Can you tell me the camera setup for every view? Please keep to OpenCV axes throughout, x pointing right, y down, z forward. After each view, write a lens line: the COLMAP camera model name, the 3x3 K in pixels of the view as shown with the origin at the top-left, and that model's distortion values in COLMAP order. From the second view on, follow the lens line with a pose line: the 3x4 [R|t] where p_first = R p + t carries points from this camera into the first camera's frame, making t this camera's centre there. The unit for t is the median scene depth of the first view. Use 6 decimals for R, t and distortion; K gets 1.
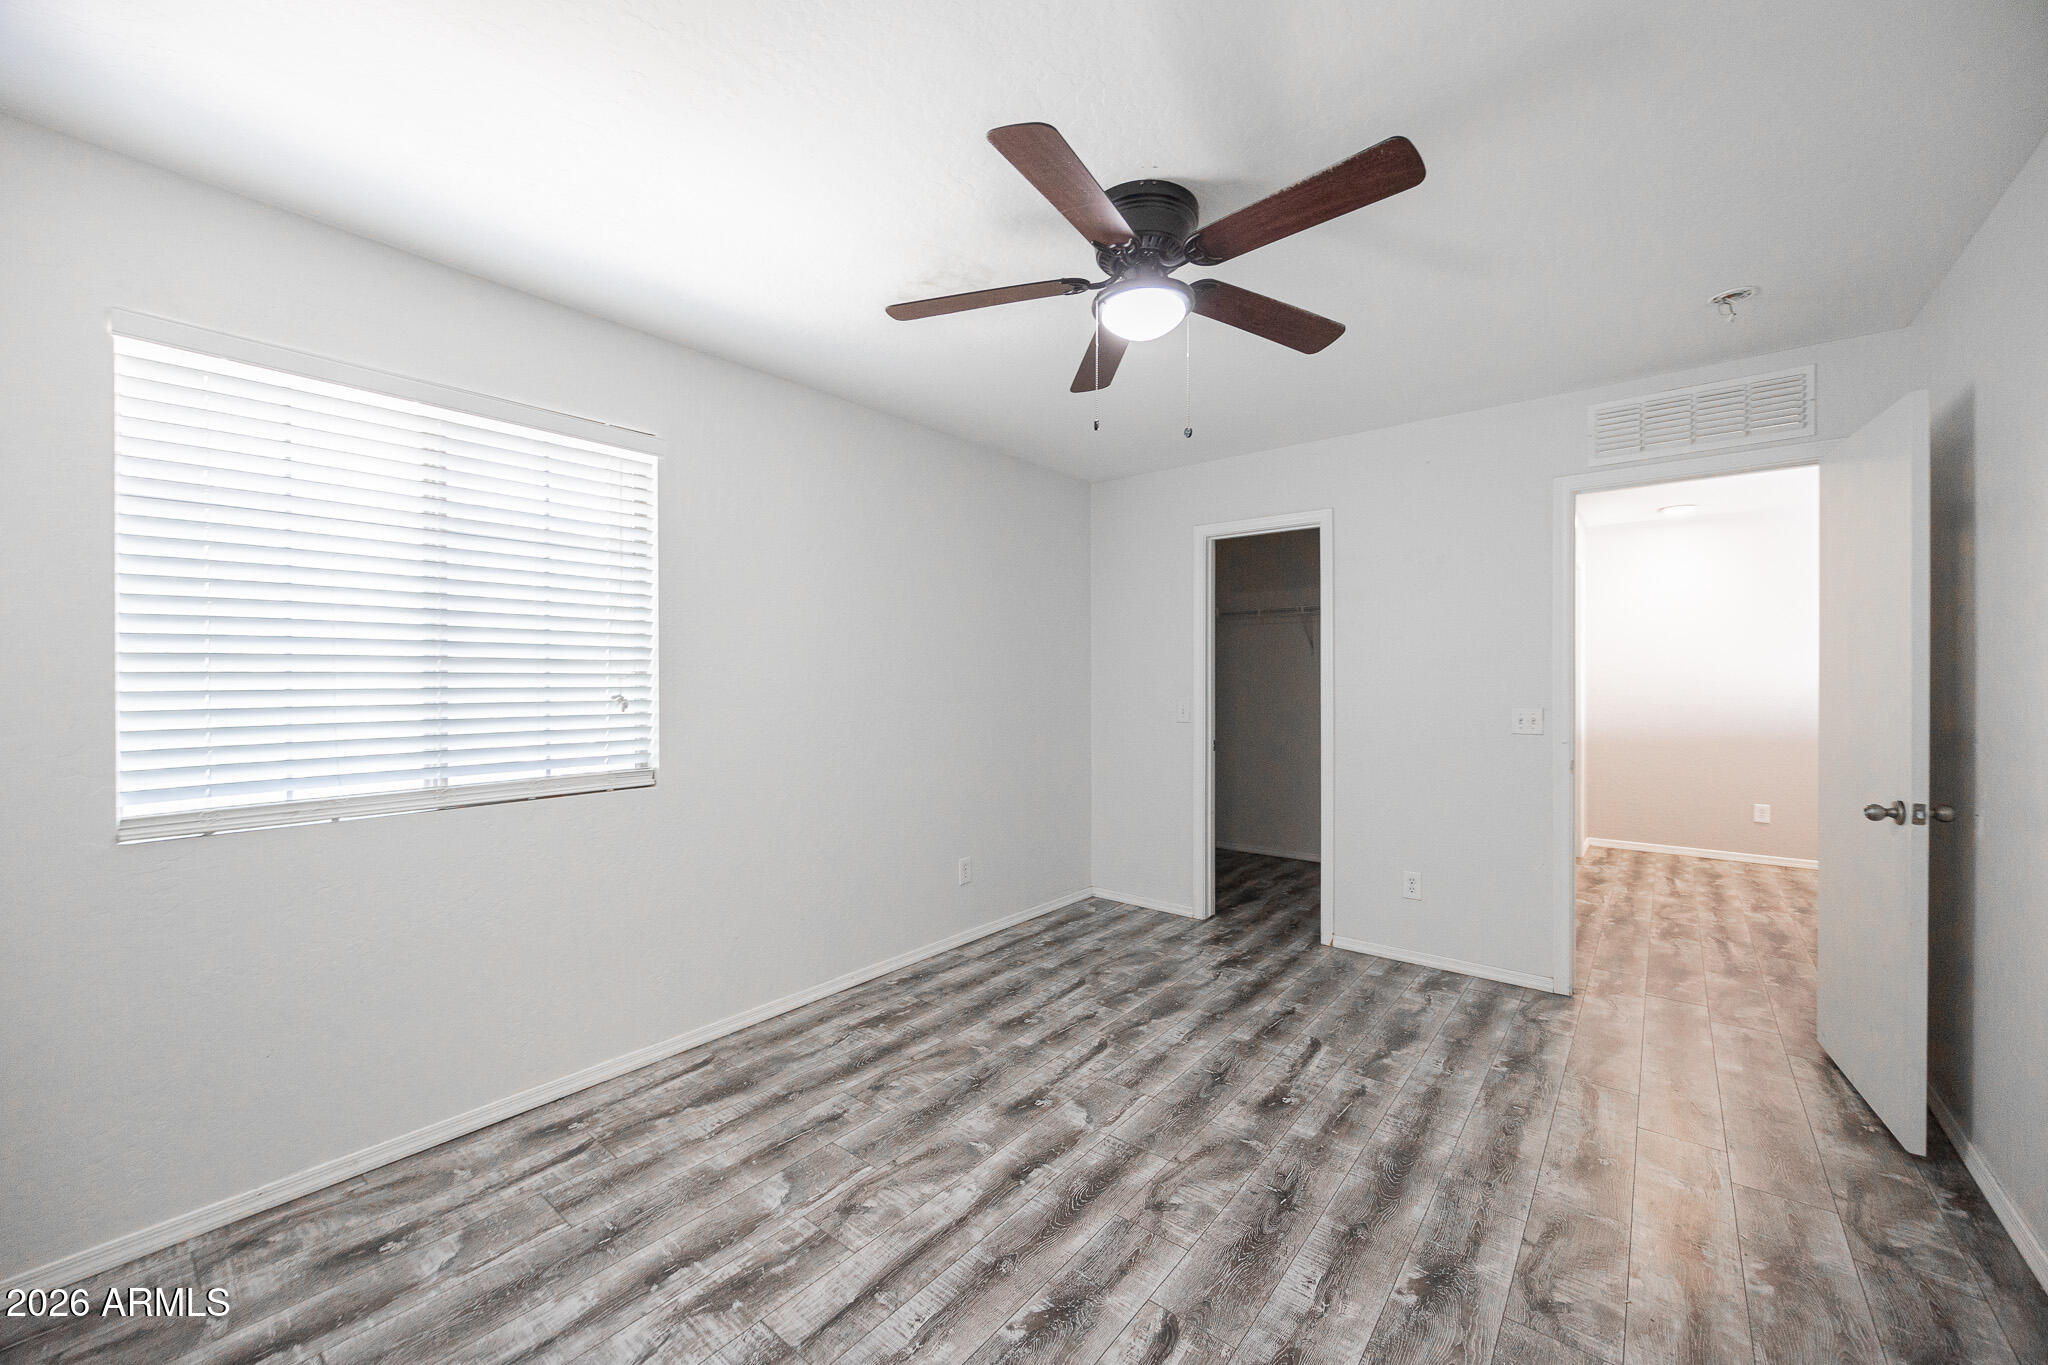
lens RADIAL K [[789.9, 0, 1030.3], [0, 789.9, 672.6], [0, 0, 1]] dist [-0.002406, -0.001206]
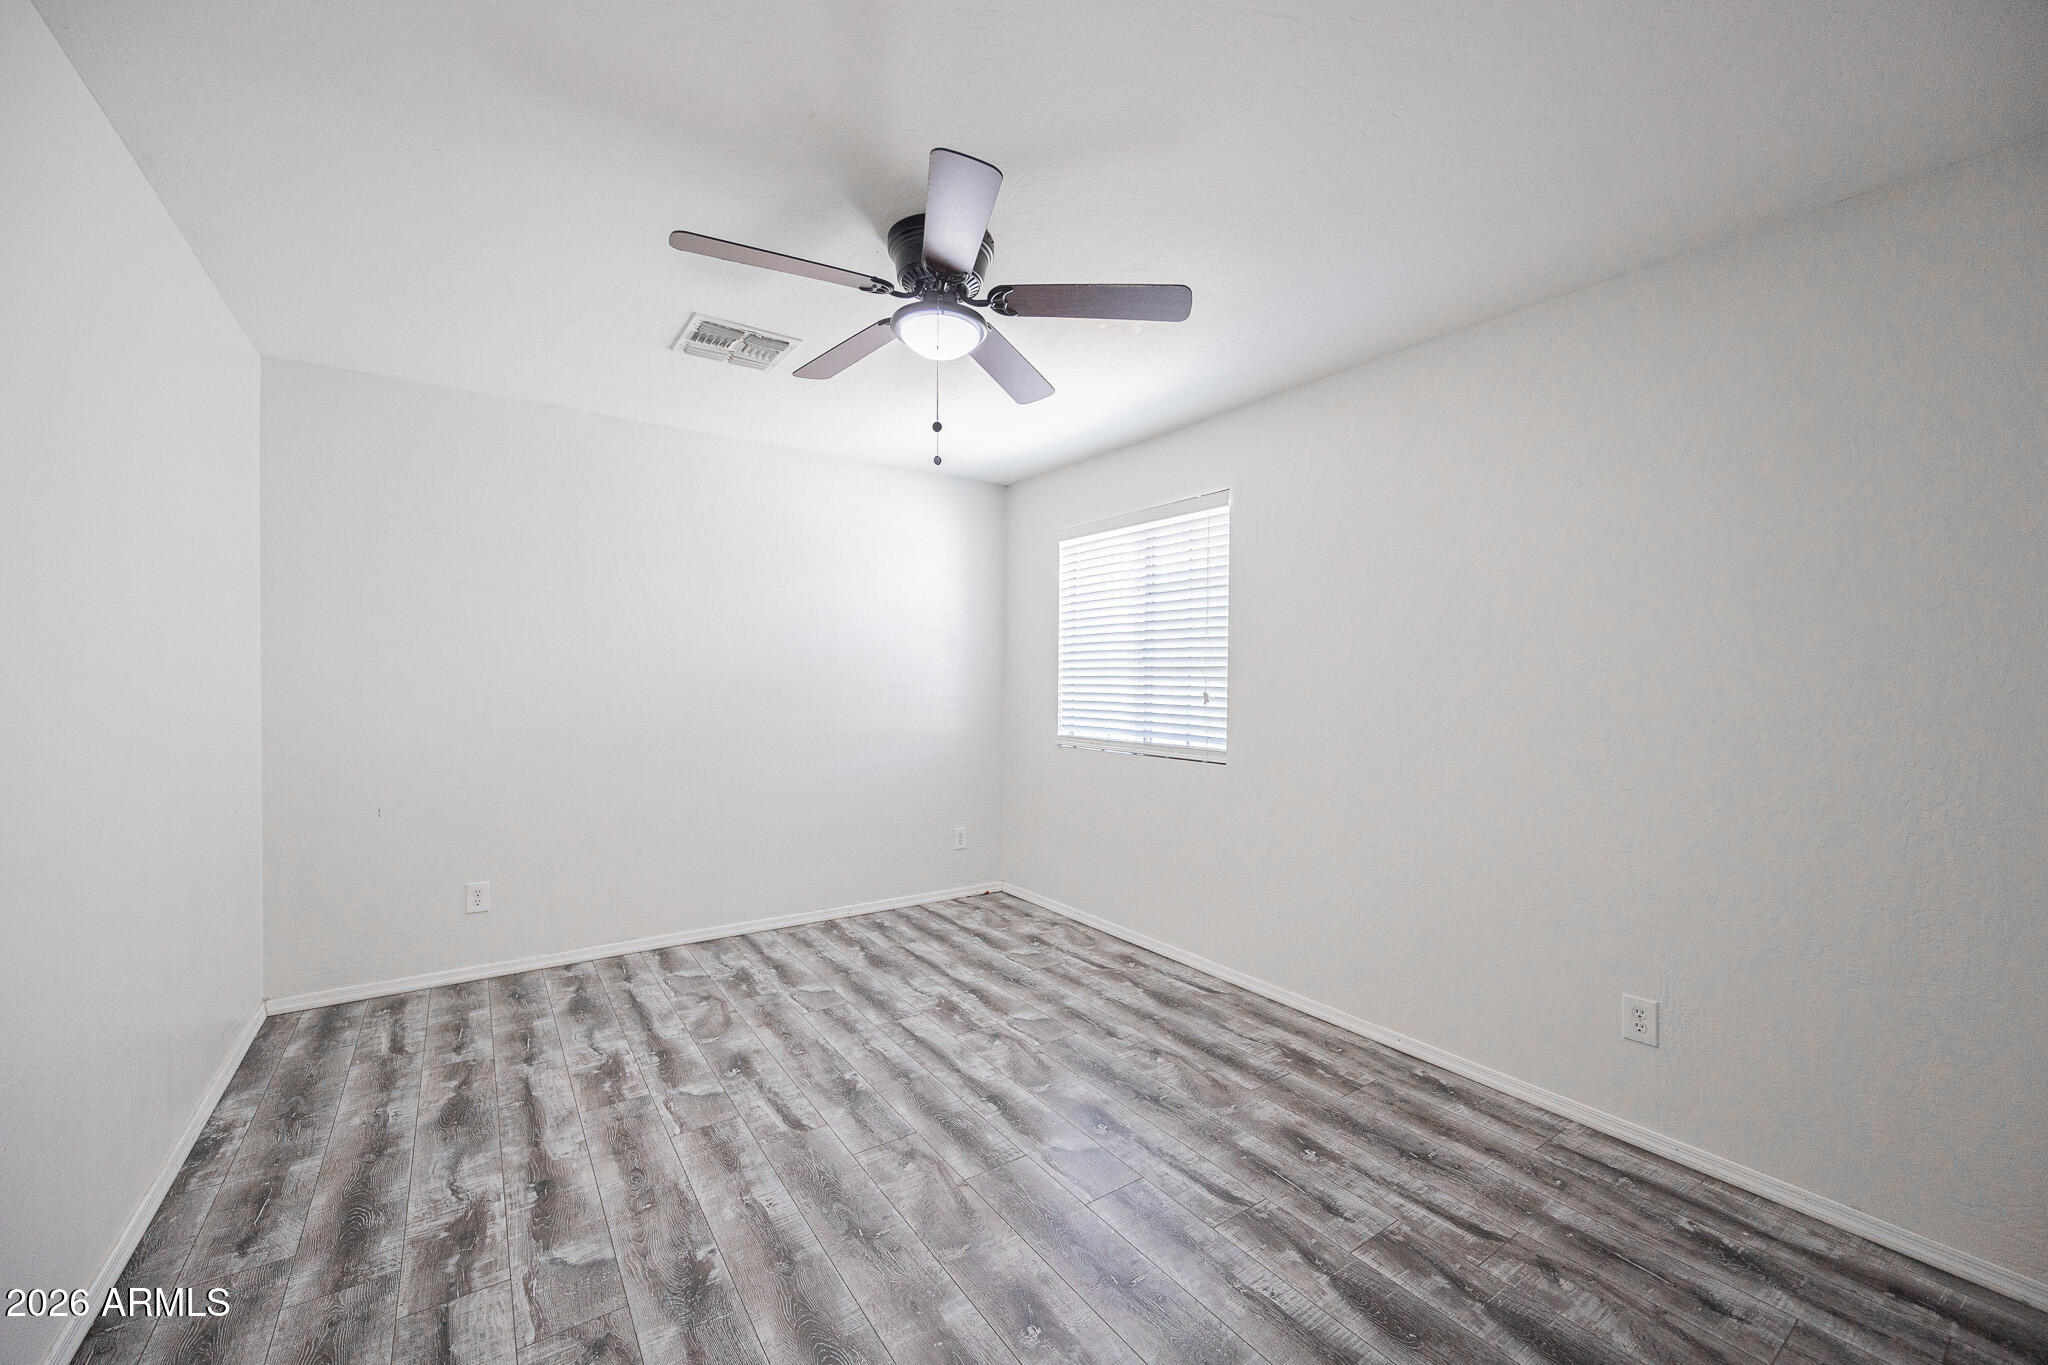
lens RADIAL K [[789.9, 0, 1024.6], [0, 789.9, 688.8], [0, 0, 1]] dist [-0.002406, -0.001206]
pose [[-0.275970, 0.012095, -0.961090, 0.963800], [0.000182, 0.999921, 0.012532, 0.005120], [0.961166, 0.003284, -0.275950, 1.194527]]
